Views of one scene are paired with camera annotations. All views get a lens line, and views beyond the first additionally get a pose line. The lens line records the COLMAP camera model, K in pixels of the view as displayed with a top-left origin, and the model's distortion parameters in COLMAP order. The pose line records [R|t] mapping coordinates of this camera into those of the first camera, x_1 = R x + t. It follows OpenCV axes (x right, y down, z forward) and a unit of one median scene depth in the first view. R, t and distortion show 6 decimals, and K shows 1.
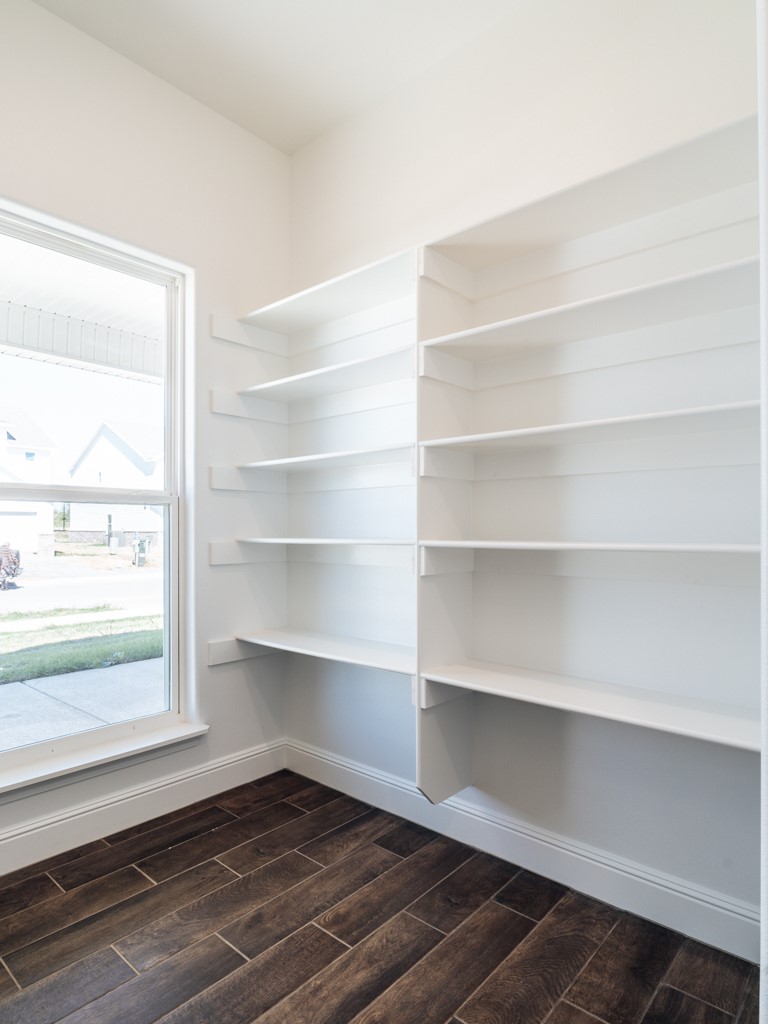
lens RADIAL K [[610.6, 0, 383.8], [0, 610.6, 513.8], [0, 0, 1]] dist [-0.002710, -0.001300]
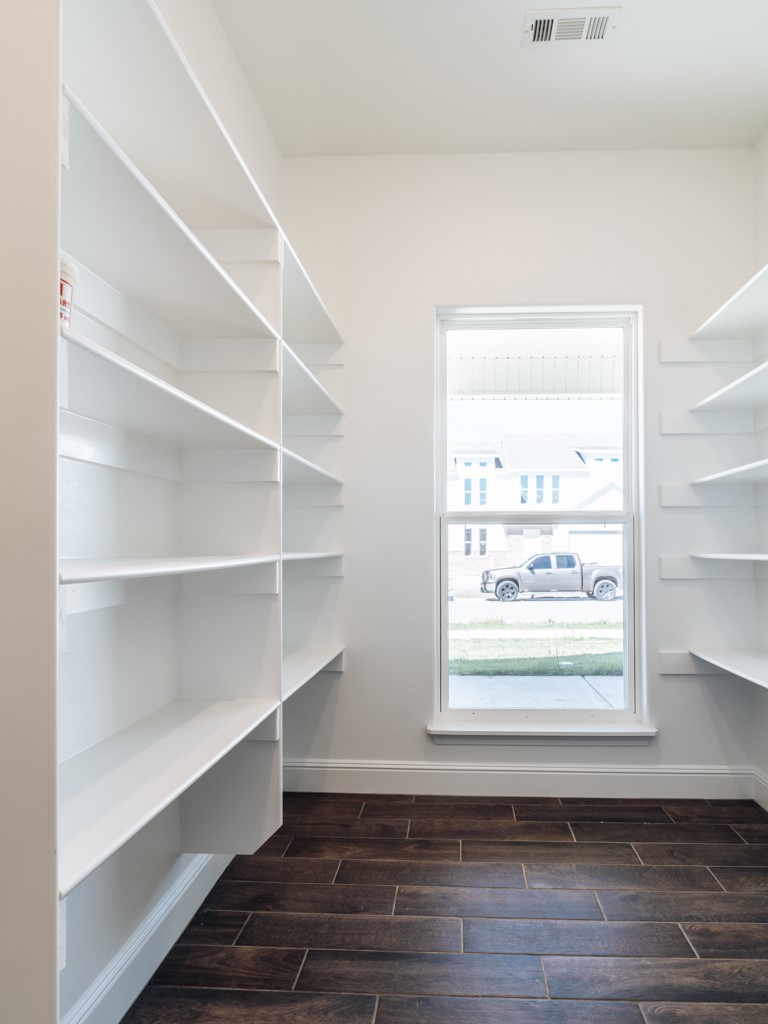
lens RADIAL K [[610.6, 0, 394.3], [0, 610.6, 516.1], [0, 0, 1]] dist [-0.002710, -0.001300]
pose [[0.608117, -0.042713, -0.792698, 0.348928], [0.022839, 0.999079, -0.036312, 0.004426], [0.793519, 0.003978, 0.608533, -0.012147]]
